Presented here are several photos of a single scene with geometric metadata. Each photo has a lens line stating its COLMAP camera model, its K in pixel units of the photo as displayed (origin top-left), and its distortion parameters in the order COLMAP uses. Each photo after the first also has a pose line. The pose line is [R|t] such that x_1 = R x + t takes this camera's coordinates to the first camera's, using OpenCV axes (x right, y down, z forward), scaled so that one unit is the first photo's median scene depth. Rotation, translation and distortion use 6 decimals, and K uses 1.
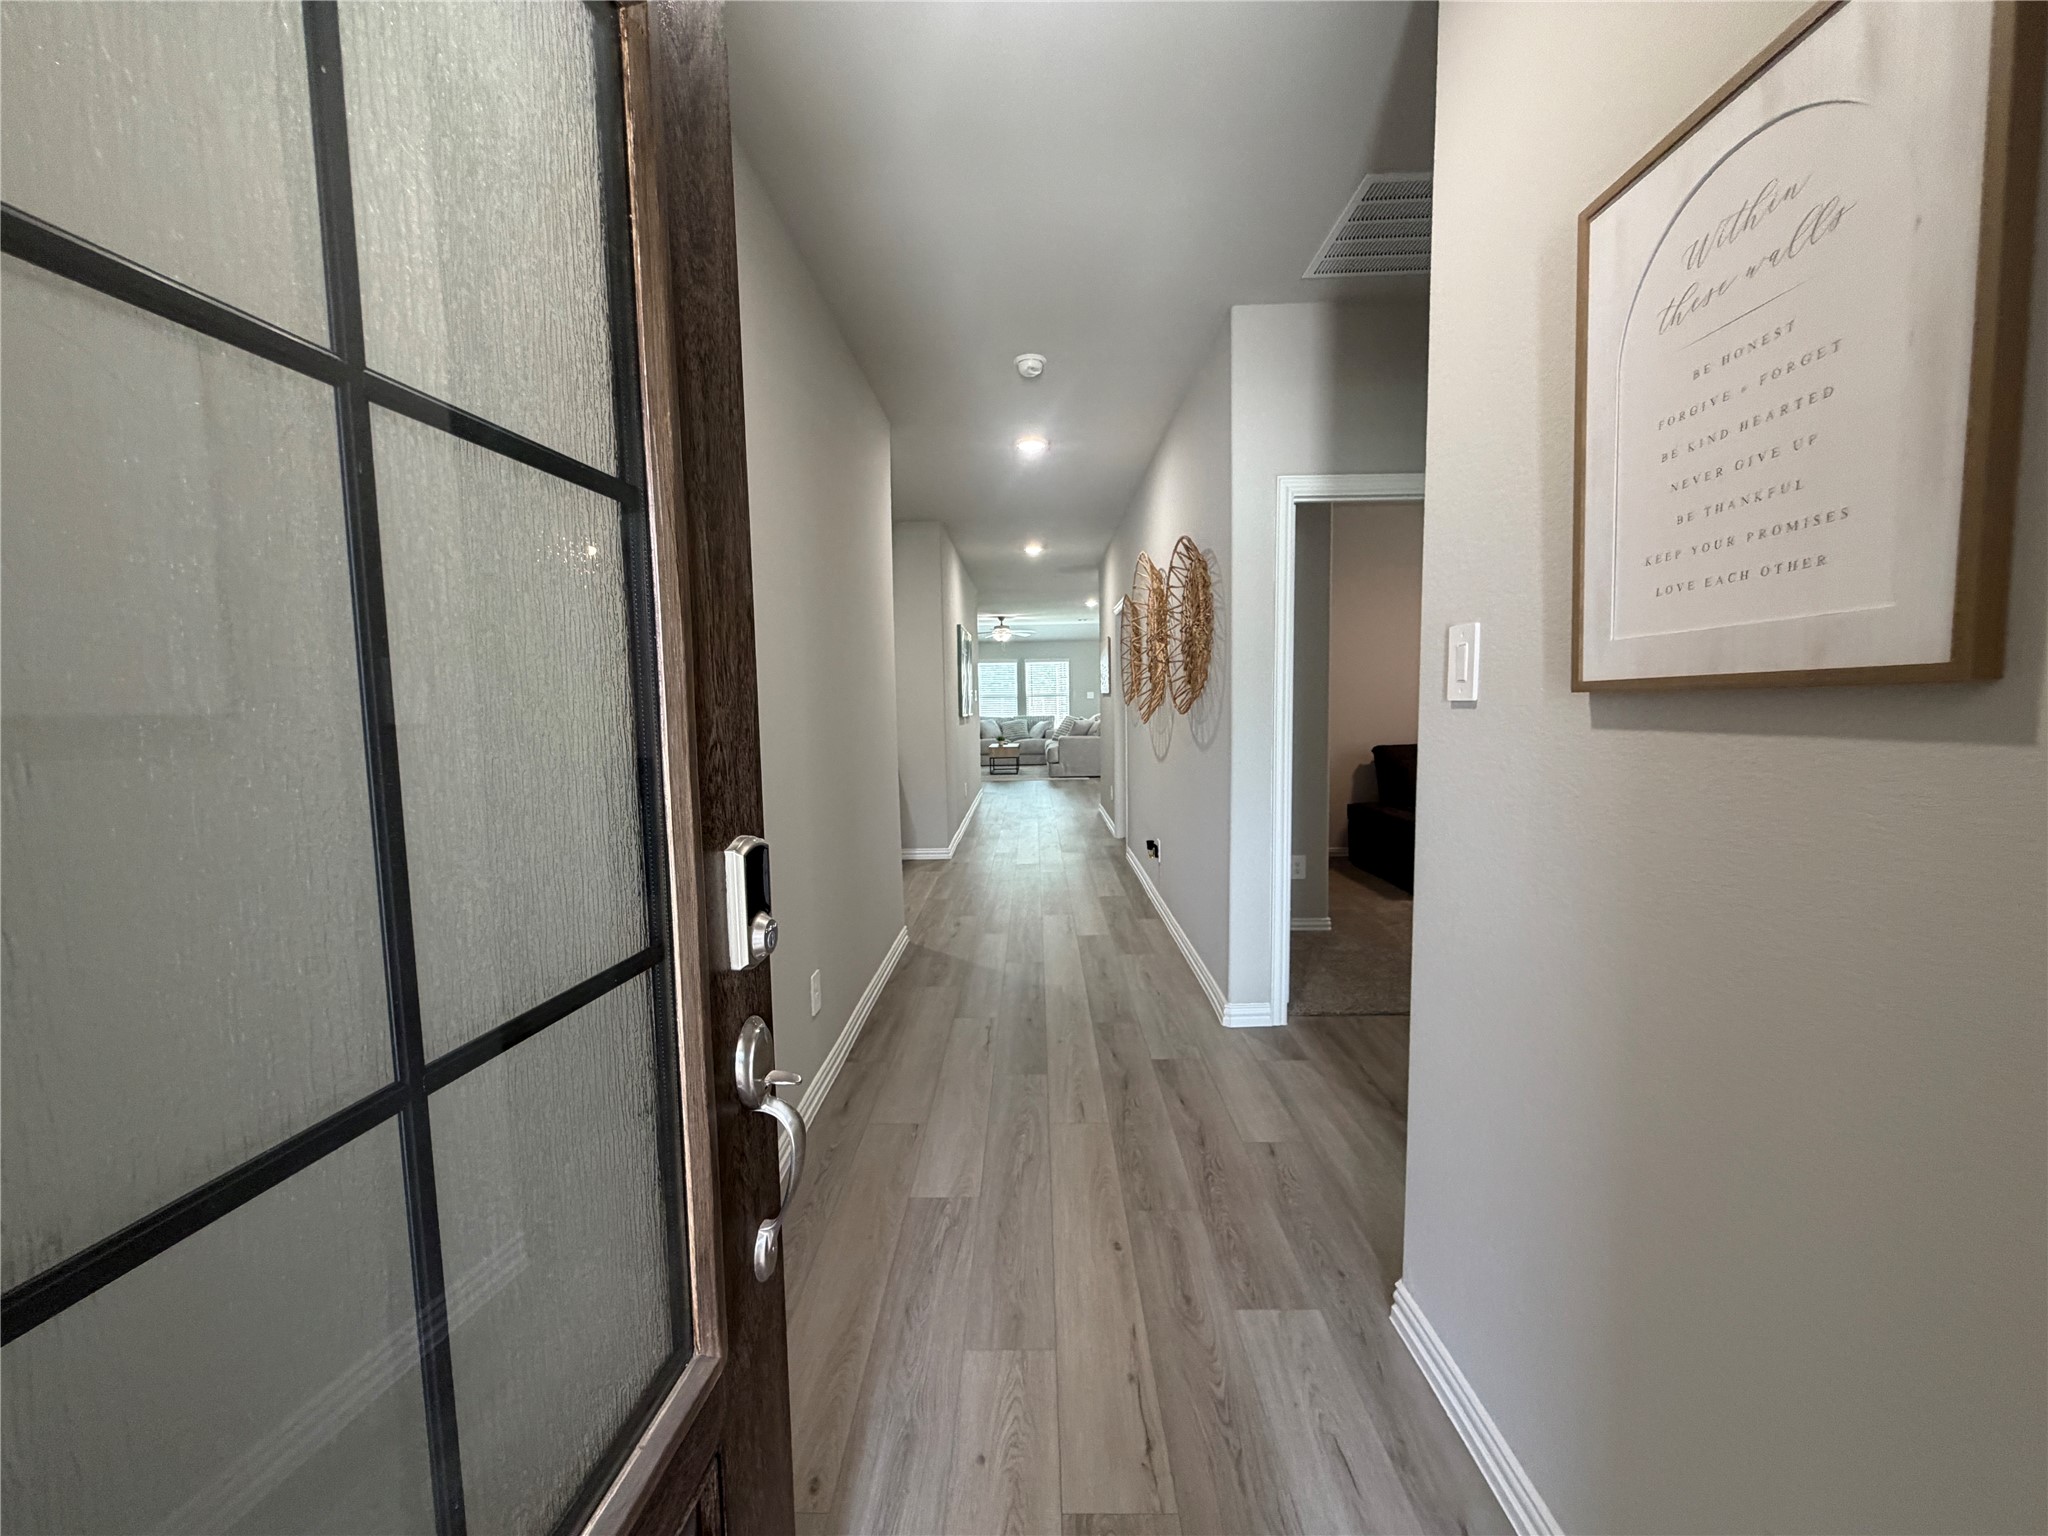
lens RADIAL K [[814.8, 0, 1027.7], [0, 814.8, 771.3], [0, 0, 1]] dist [-0.000512, -0.000350]
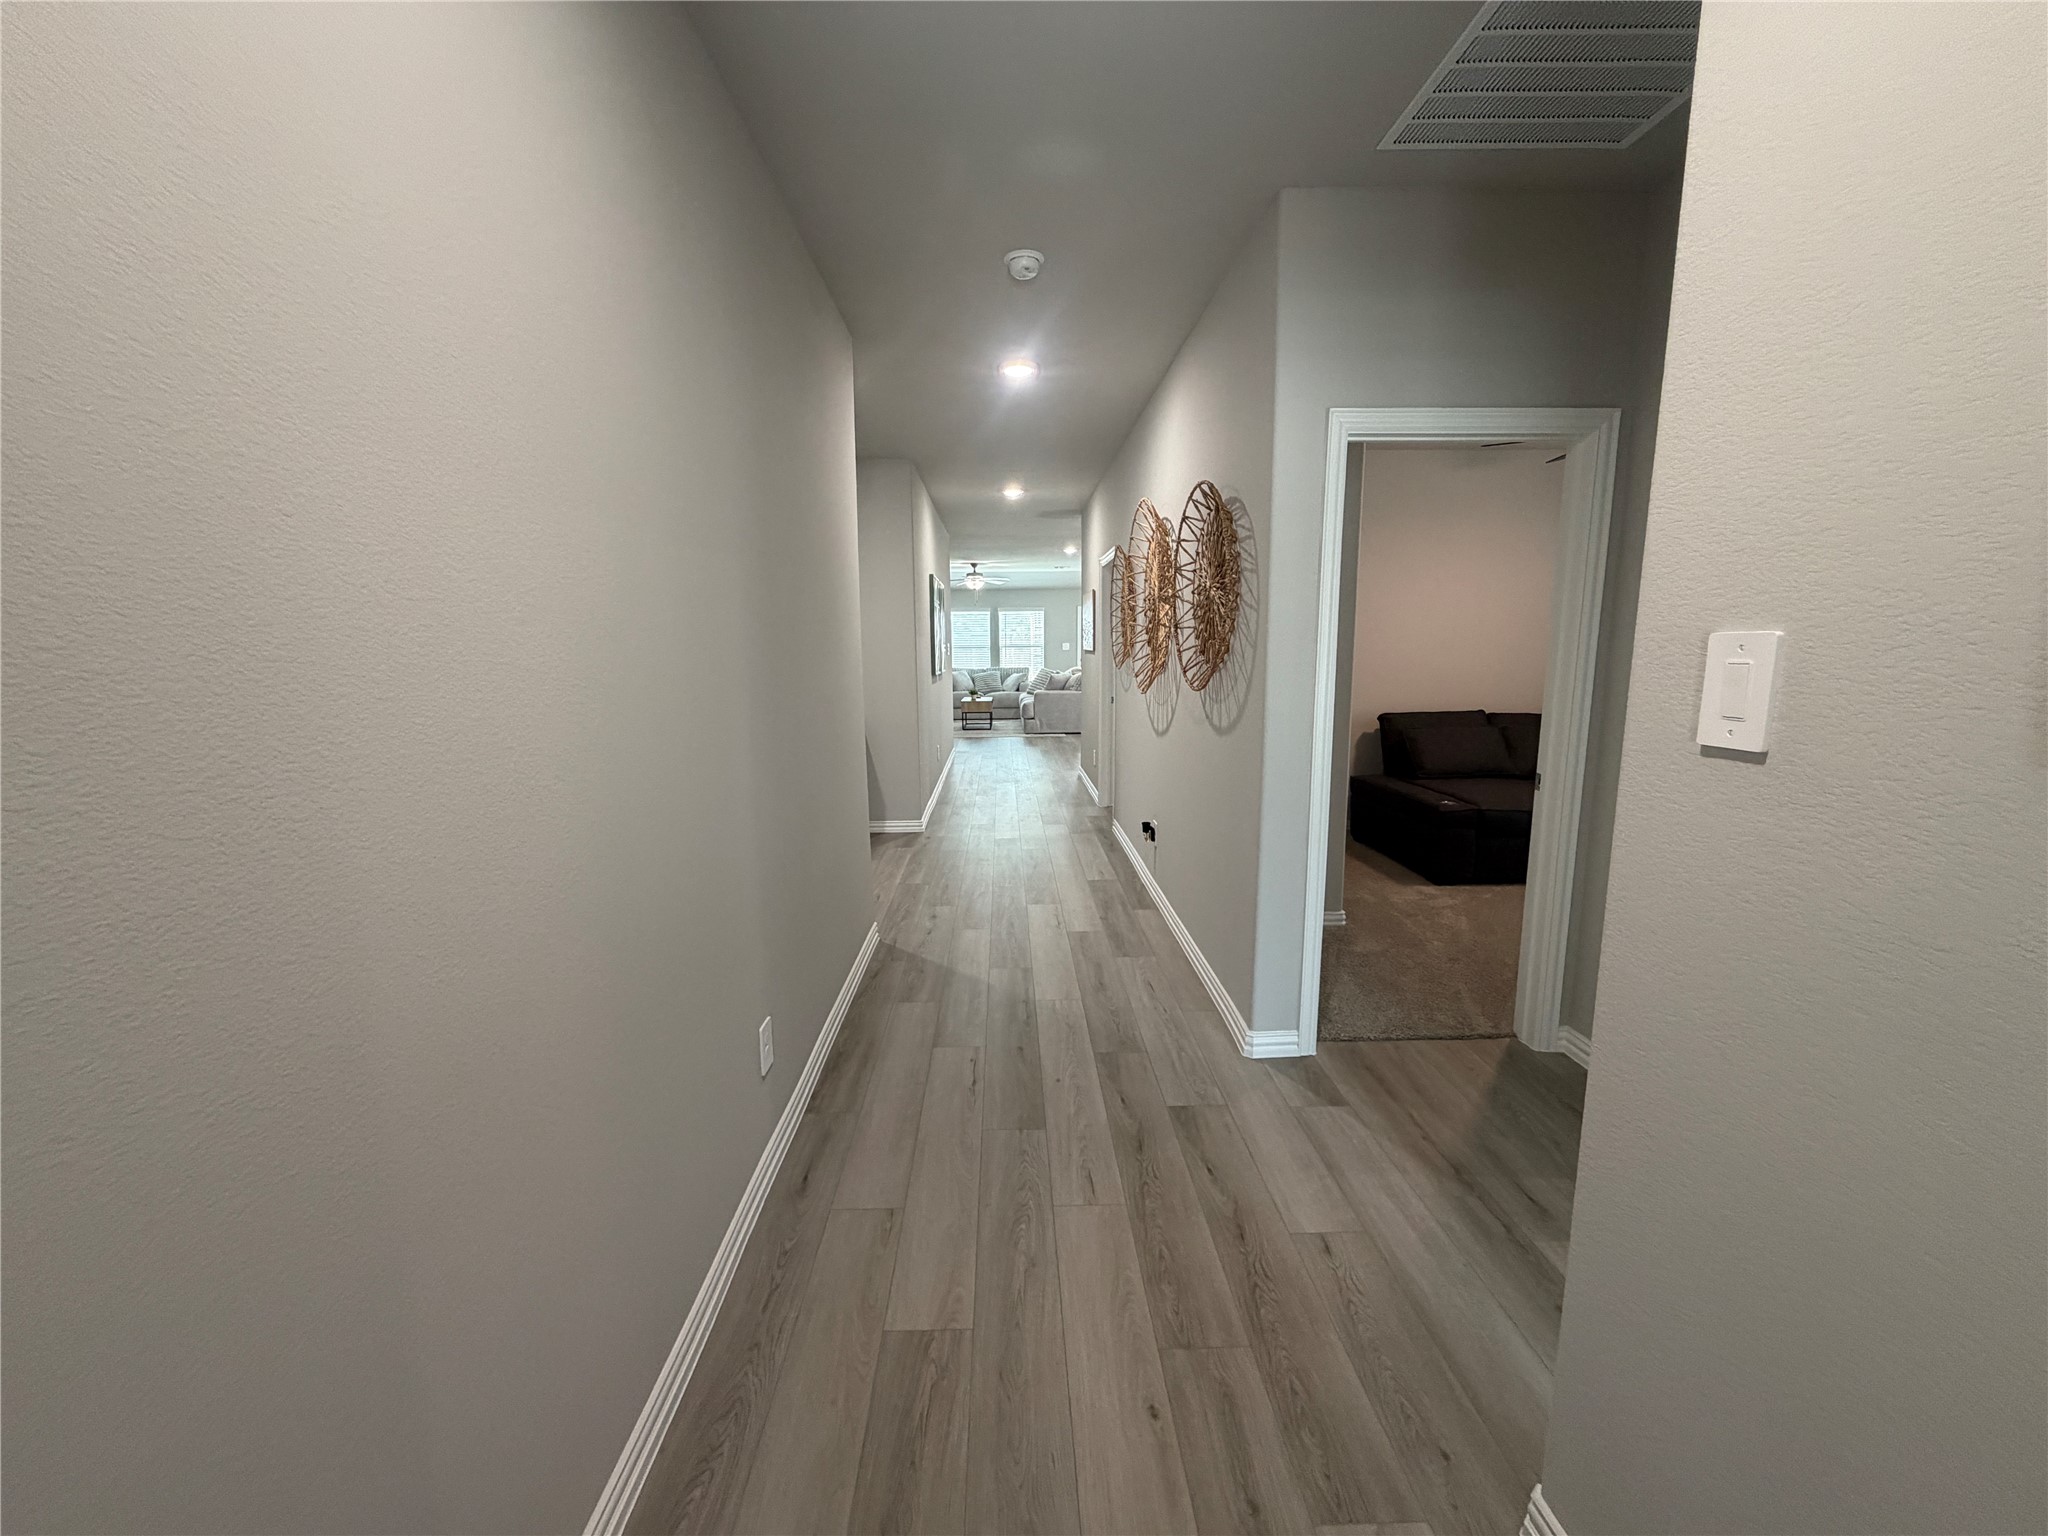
lens RADIAL K [[814.8, 0, 1027.7], [0, 814.8, 771.3], [0, 0, 1]] dist [-0.000512, -0.000350]
pose [[0.999266, 0.003206, 0.038184, -0.019960], [-0.005715, 0.997817, 0.065786, -0.037747], [-0.037890, -0.065956, 0.997103, 0.127874]]
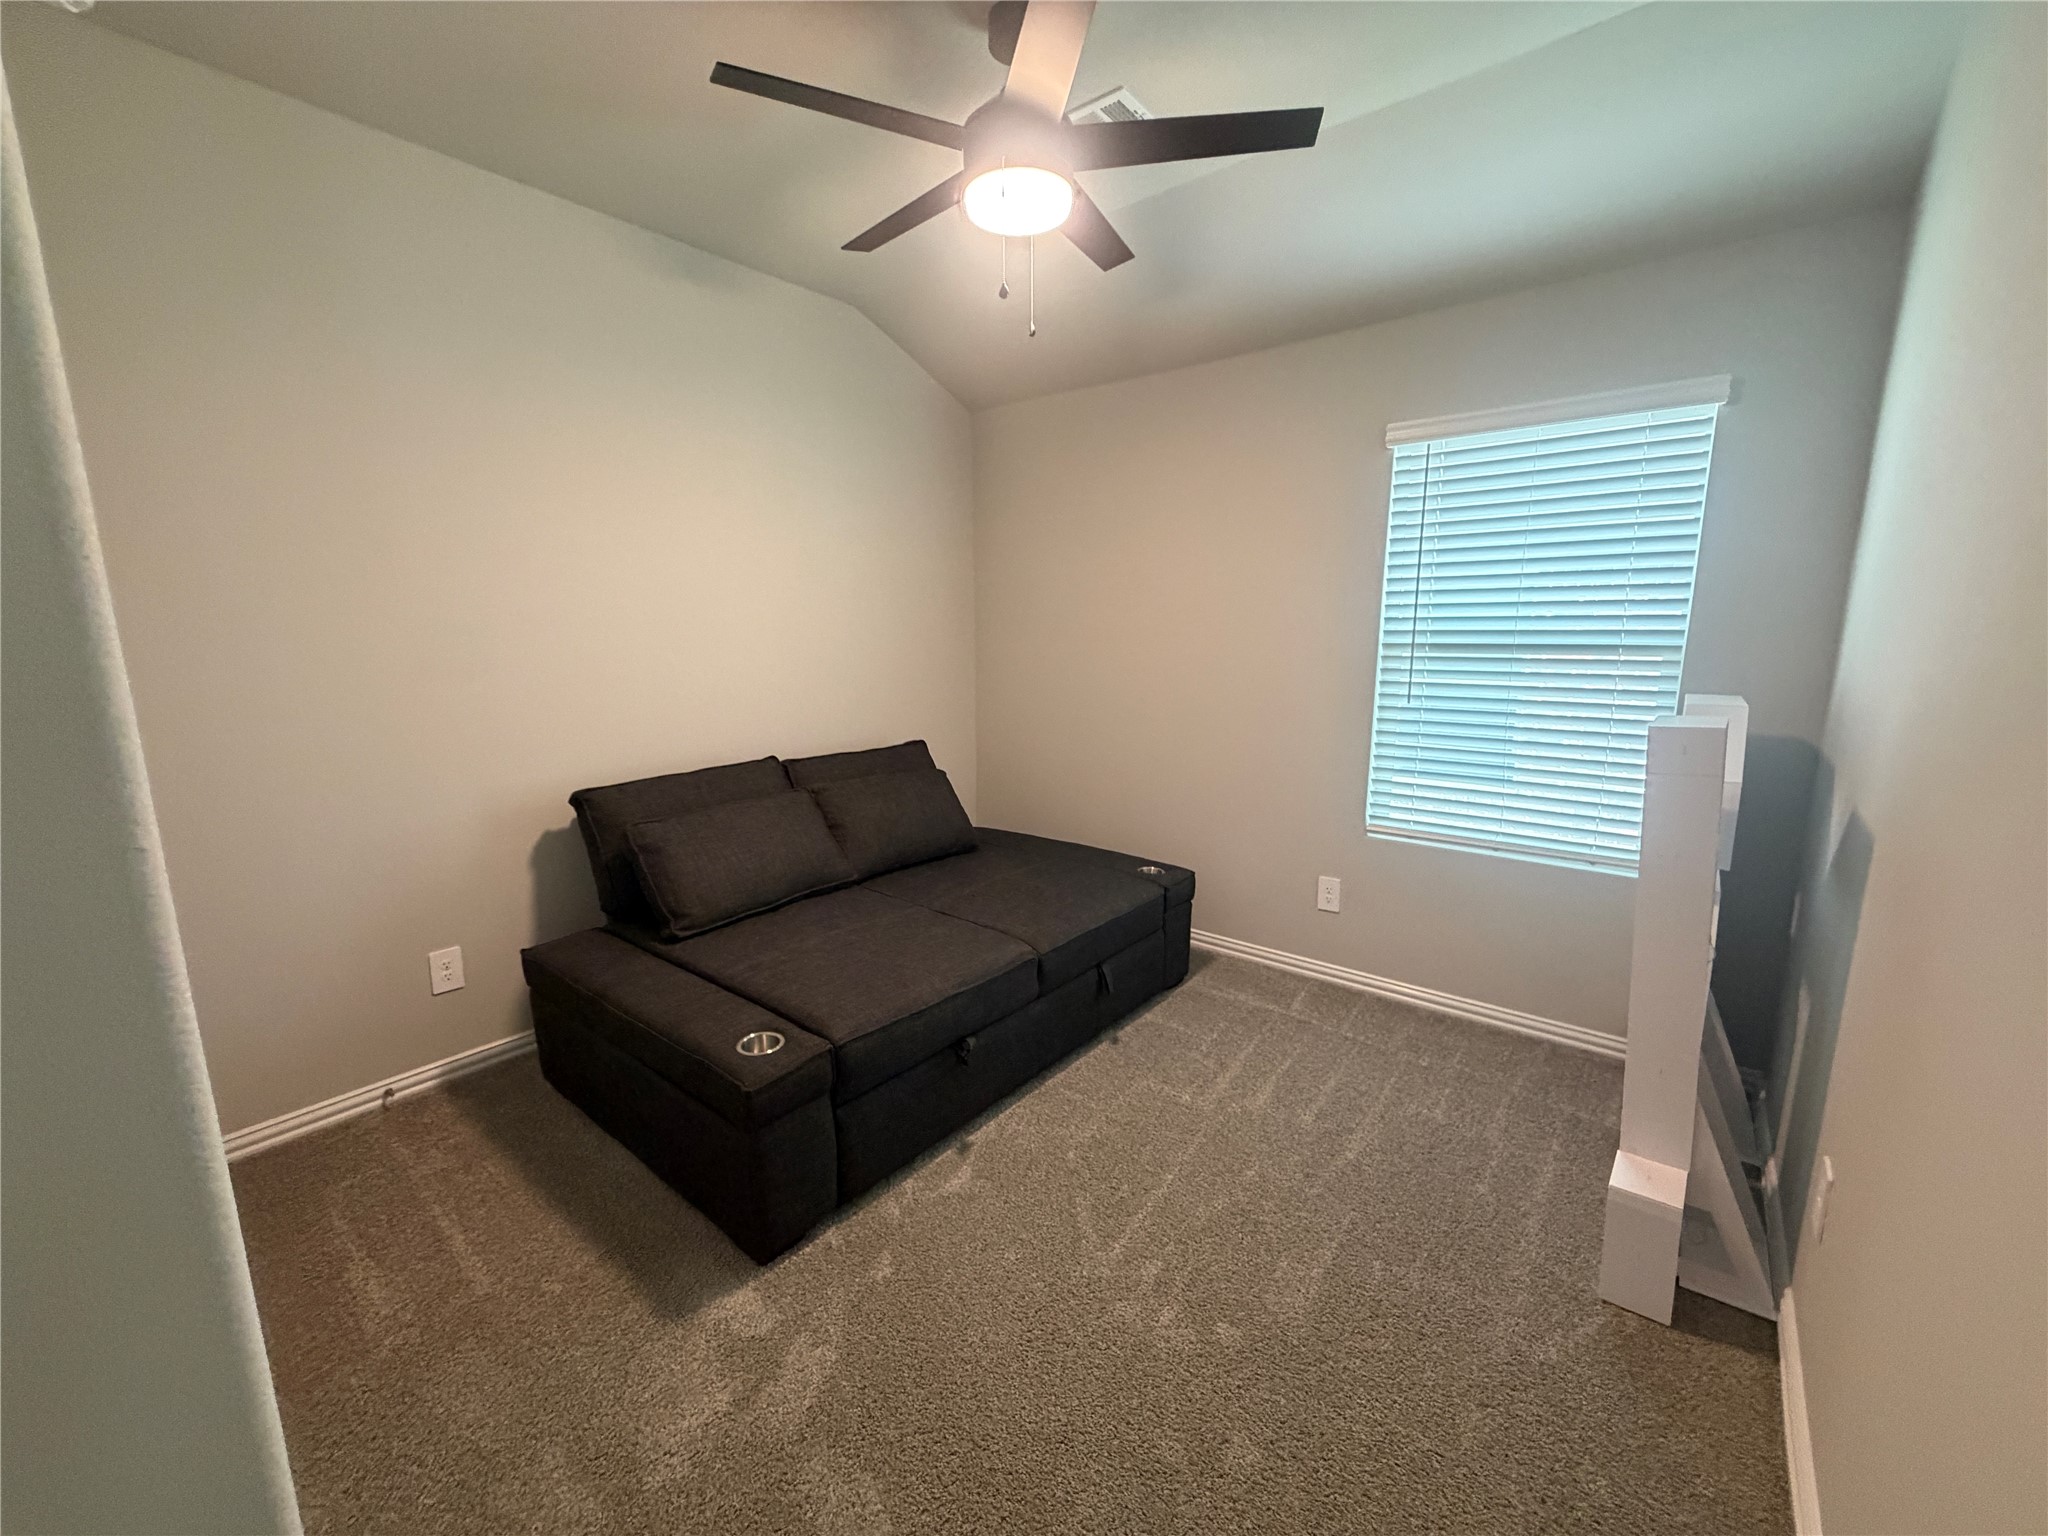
lens RADIAL K [[814.8, 0, 1027.7], [0, 814.8, 771.3], [0, 0, 1]] dist [-0.000512, -0.000350]
pose [[0.621270, -0.121748, 0.774081, 0.382709], [0.061428, 0.992383, 0.106781, -0.110592], [-0.781185, -0.018790, 0.624016, 0.861541]]
